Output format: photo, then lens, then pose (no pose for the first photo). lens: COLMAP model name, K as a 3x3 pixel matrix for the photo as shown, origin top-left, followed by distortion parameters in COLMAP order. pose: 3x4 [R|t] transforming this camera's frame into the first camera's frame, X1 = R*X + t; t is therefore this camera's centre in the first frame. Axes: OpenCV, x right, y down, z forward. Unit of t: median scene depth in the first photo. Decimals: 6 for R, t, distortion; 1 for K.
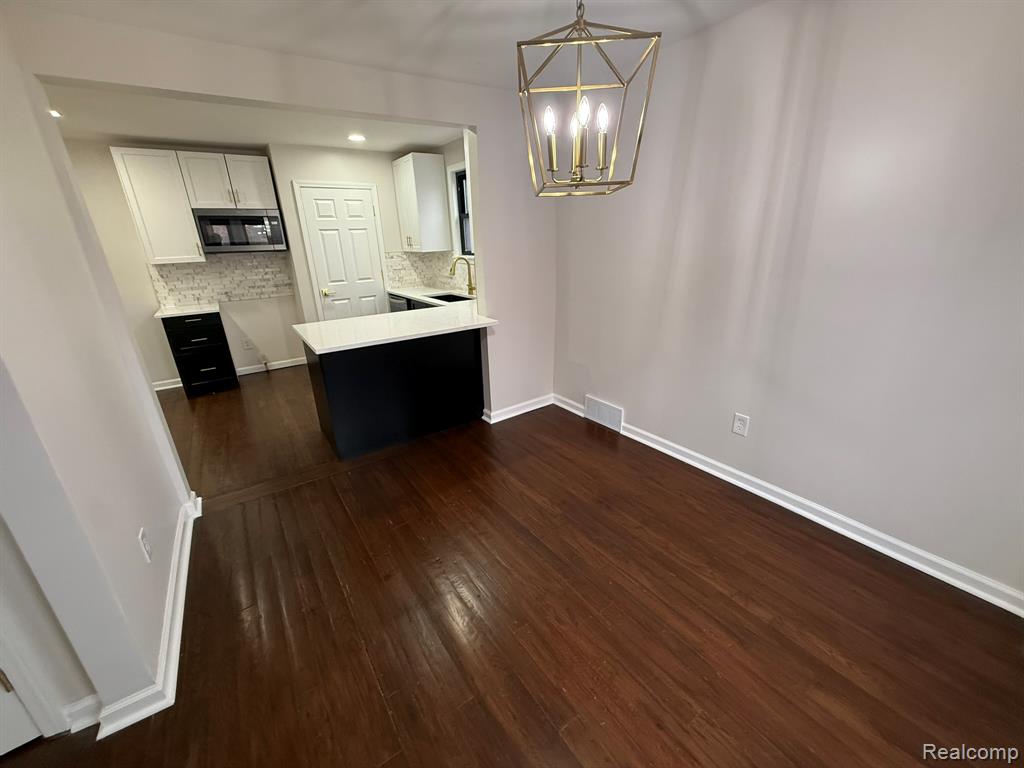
lens RADIAL K [[406.8, 0, 512.0], [0, 406.8, 384.0], [0, 0, 1]] dist [0.001307, 0.000210]
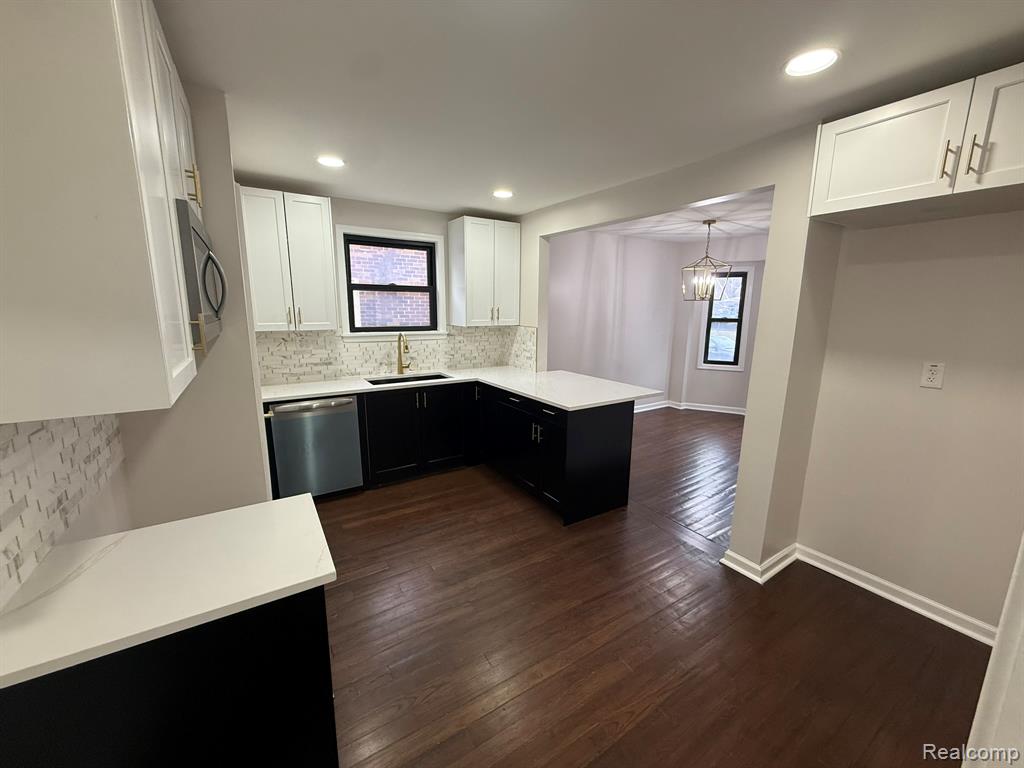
lens RADIAL K [[406.8, 0, 512.0], [0, 406.8, 384.0], [0, 0, 1]] dist [0.001307, 0.000210]
pose [[0.036312, -0.154247, 0.987365, -1.365971], [0.333450, 0.933263, 0.133532, -0.340106], [-0.942068, 0.324388, 0.085323, 1.015254]]
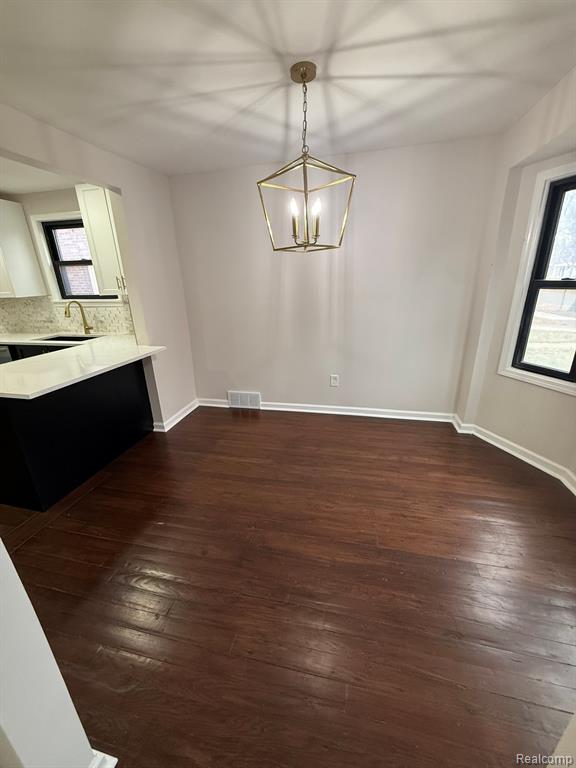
lens RADIAL K [[305.1, 0, 288.0], [0, 305.1, 384.0], [0, 0, 1]] dist [0.001307, 0.000210]
pose [[0.745381, -0.209503, 0.632863, -0.356910], [0.232917, 0.971349, 0.047228, -0.000060], [-0.624625, 0.112202, 0.772822, 0.049012]]
